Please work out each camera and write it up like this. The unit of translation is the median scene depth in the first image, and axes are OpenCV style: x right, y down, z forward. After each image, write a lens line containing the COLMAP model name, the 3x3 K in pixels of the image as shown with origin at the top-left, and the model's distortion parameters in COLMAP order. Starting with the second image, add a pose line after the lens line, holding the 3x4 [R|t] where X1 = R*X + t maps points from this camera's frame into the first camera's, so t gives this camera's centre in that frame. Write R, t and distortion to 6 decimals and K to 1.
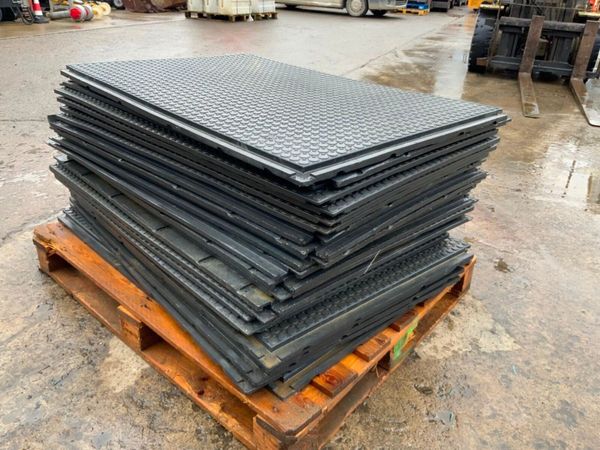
lens RADIAL K [[490.8, 0, 300.7], [0, 490.8, 224.6], [0, 0, 1]] dist [0.051654, -0.098873]
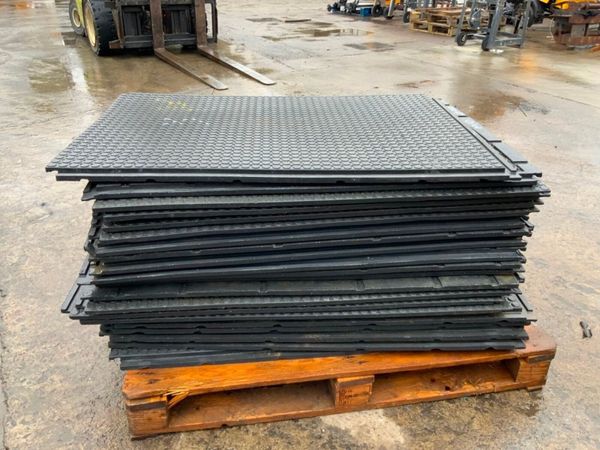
lens RADIAL K [[490.8, 0, 296.7], [0, 490.8, 227.0], [0, 0, 1]] dist [0.051654, -0.098873]
pose [[0.630864, -0.408794, 0.659468, -0.920224], [0.363835, 0.906568, 0.213914, -0.340321], [-0.685299, 0.104987, 0.720655, 0.320002]]
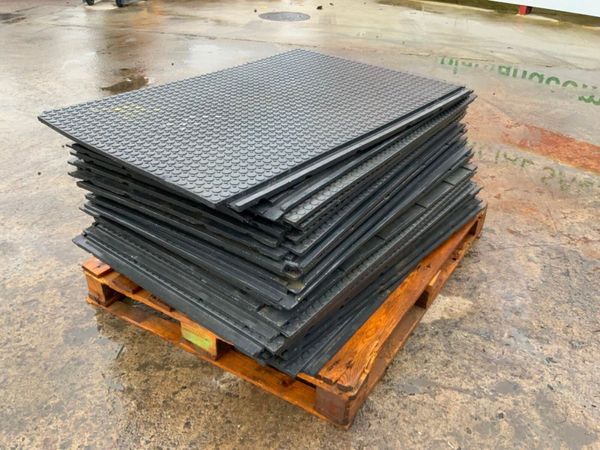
lens RADIAL K [[490.8, 0, 297.0], [0, 490.8, 224.0], [0, 0, 1]] dist [0.051654, -0.098873]
pose [[-0.131121, -0.570823, 0.810536, -1.191036], [0.414332, 0.711210, 0.567899, -0.742773], [-0.900631, 0.410295, 0.143256, 1.043359]]
